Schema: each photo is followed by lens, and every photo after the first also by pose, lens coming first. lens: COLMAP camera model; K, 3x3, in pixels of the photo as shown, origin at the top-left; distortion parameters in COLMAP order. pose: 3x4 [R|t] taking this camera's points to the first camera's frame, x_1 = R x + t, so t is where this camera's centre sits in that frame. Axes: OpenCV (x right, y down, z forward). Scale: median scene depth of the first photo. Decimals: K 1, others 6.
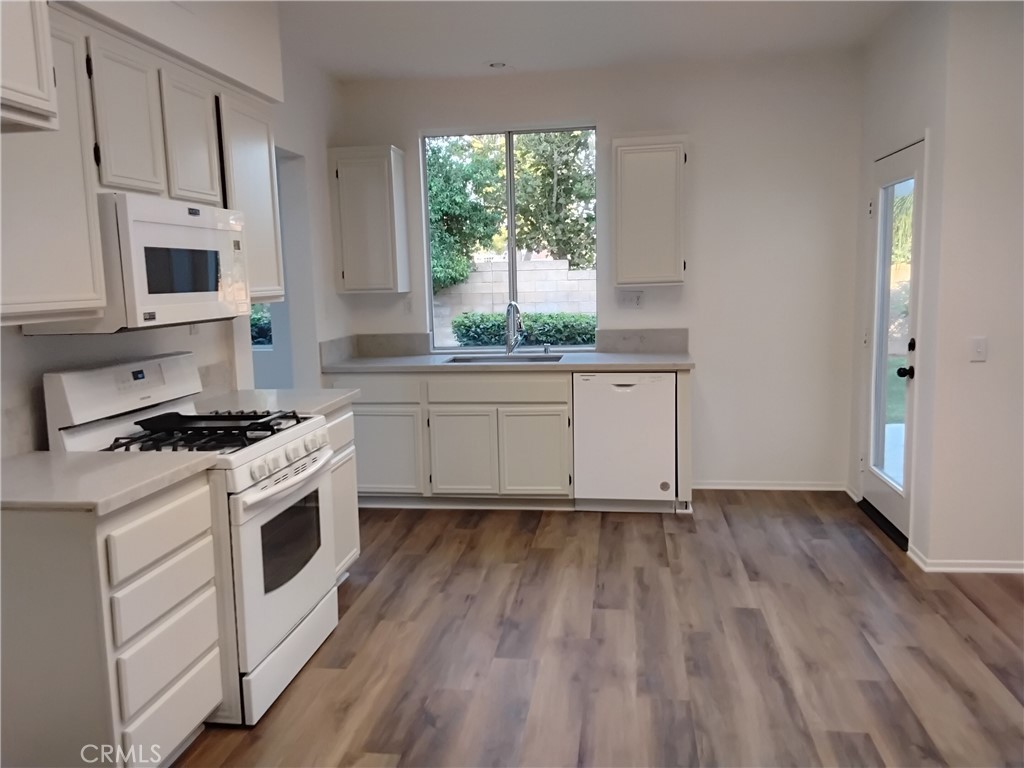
lens RADIAL K [[785.4, 0, 507.9], [0, 785.4, 374.1], [0, 0, 1]] dist [0.055274, -0.024745]
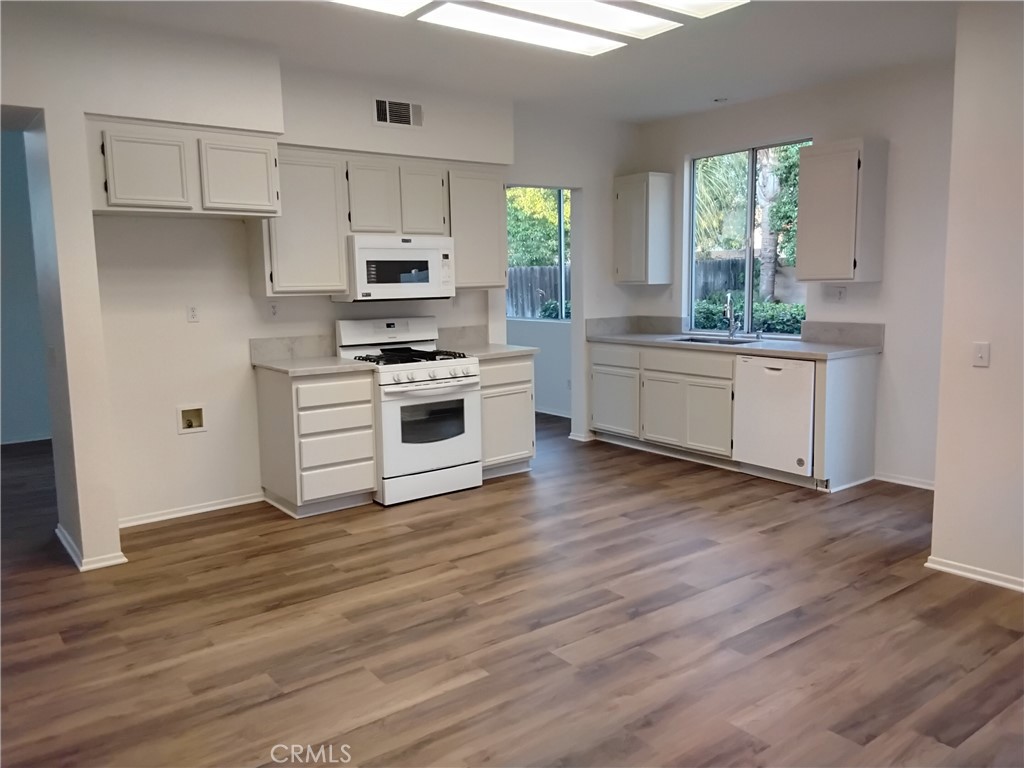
lens RADIAL K [[785.4, 0, 514.1], [0, 785.4, 386.1], [0, 0, 1]] dist [0.055274, -0.024745]
pose [[0.706263, 0.111198, -0.699162, 0.879735], [-0.088482, 0.993708, 0.068663, -0.008338], [0.702399, 0.013369, 0.711658, -0.116391]]
